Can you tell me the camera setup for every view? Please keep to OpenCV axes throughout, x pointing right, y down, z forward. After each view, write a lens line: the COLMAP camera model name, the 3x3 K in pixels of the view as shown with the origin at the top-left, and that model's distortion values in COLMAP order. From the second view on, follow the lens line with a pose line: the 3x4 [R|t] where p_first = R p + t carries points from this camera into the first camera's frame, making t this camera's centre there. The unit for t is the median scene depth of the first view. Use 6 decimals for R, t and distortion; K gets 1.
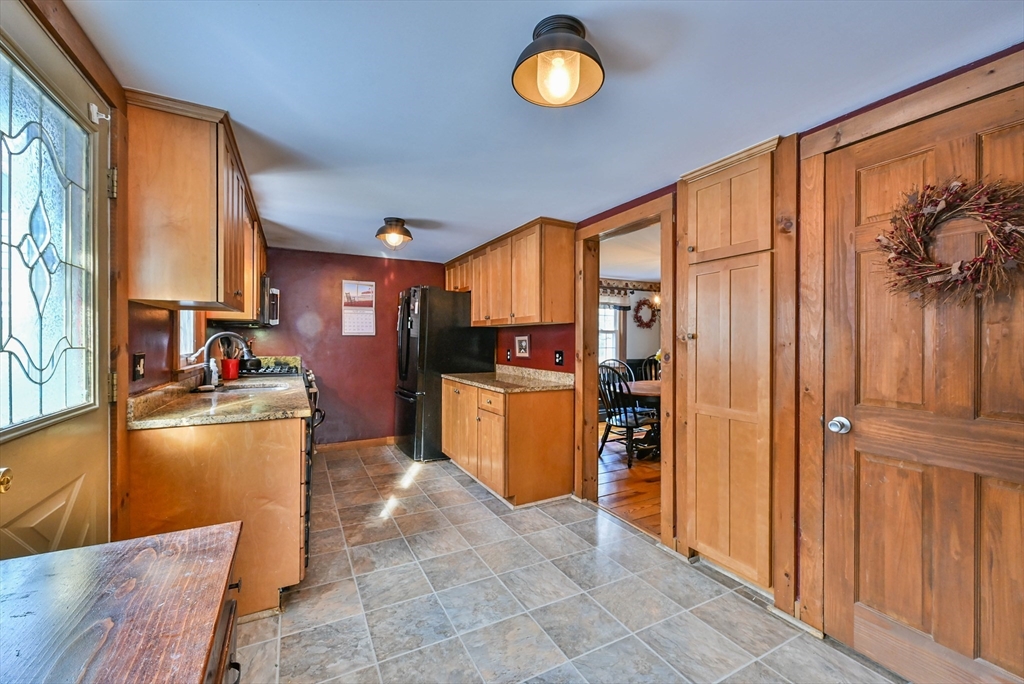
lens RADIAL K [[404.7, 0, 505.5], [0, 404.7, 347.4], [0, 0, 1]] dist [-0.000591, 0.000517]
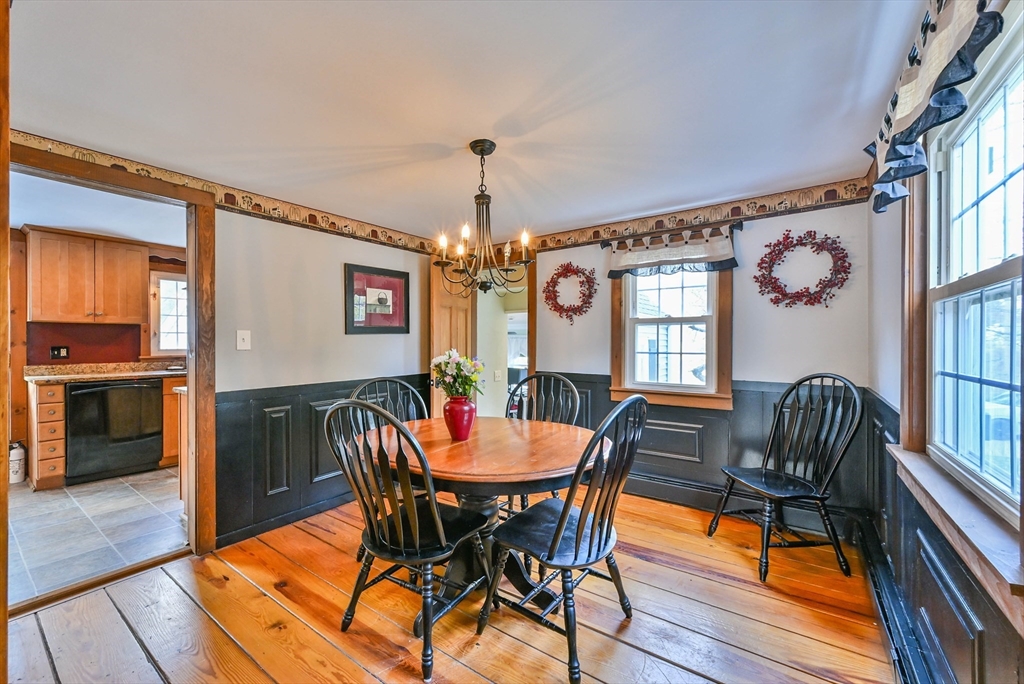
lens RADIAL K [[404.7, 0, 509.5], [0, 404.7, 341.8], [0, 0, 1]] dist [-0.000591, 0.000517]
pose [[0.450347, 0.001119, -0.892853, 0.577176], [-0.003616, 0.999993, -0.000570, -0.011819], [0.892846, 0.003485, 0.450348, 0.582806]]
